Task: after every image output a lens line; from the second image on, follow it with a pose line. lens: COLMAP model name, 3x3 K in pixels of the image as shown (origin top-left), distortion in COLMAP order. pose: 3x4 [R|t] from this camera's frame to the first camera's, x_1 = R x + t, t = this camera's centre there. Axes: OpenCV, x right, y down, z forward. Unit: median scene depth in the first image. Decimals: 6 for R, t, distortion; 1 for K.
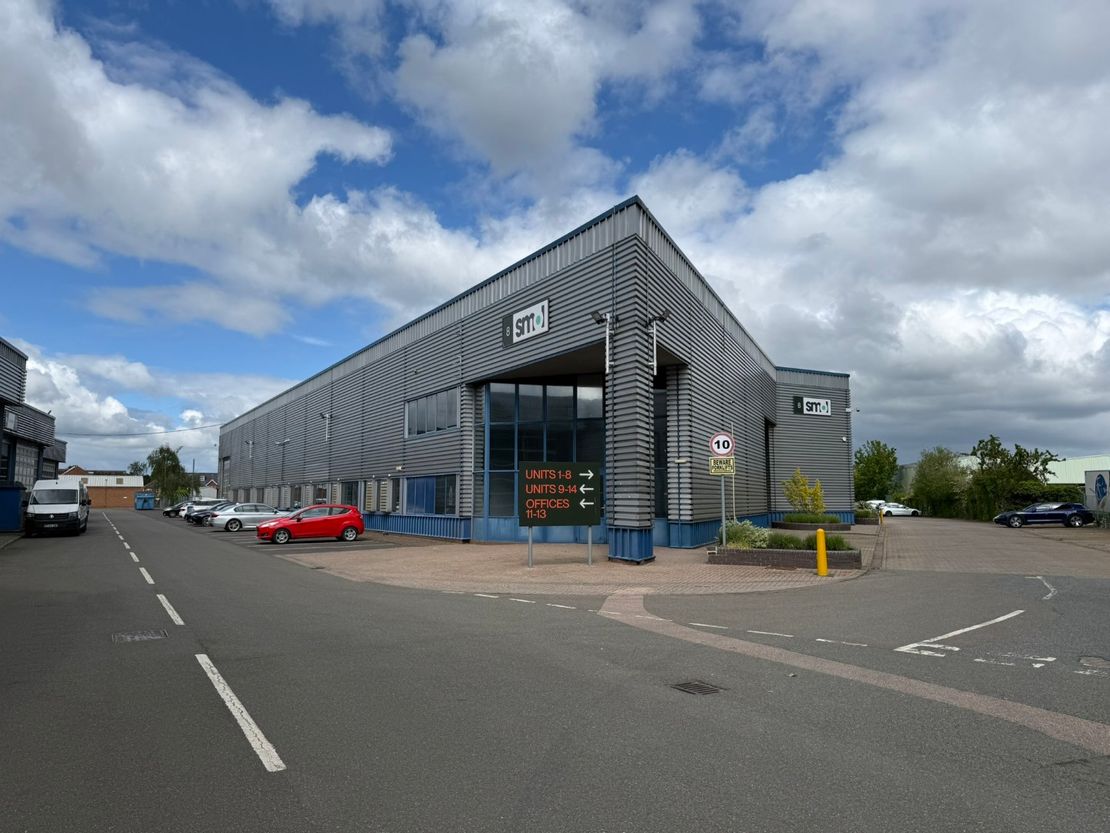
lens RADIAL K [[773.2, 0, 555.0], [0, 773.2, 416.5], [0, 0, 1]] dist [0.040264, -0.004558]
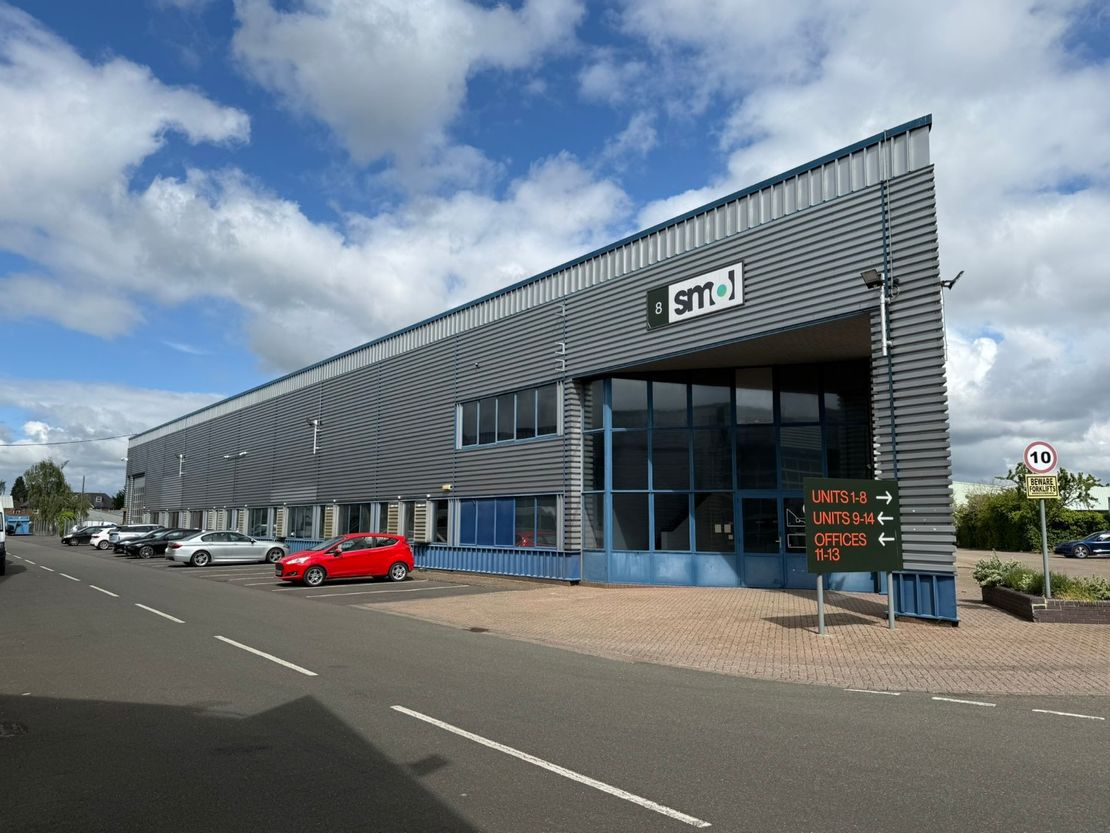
lens RADIAL K [[811.2, 0, 539.8], [0, 811.2, 418.1], [0, 0, 1]] dist [0.059319, -0.001615]
pose [[0.994931, 0.014268, 0.099546, -0.298714], [-0.012274, 0.999712, -0.020618, 0.019216], [-0.099811, 0.019292, 0.994819, 0.253246]]
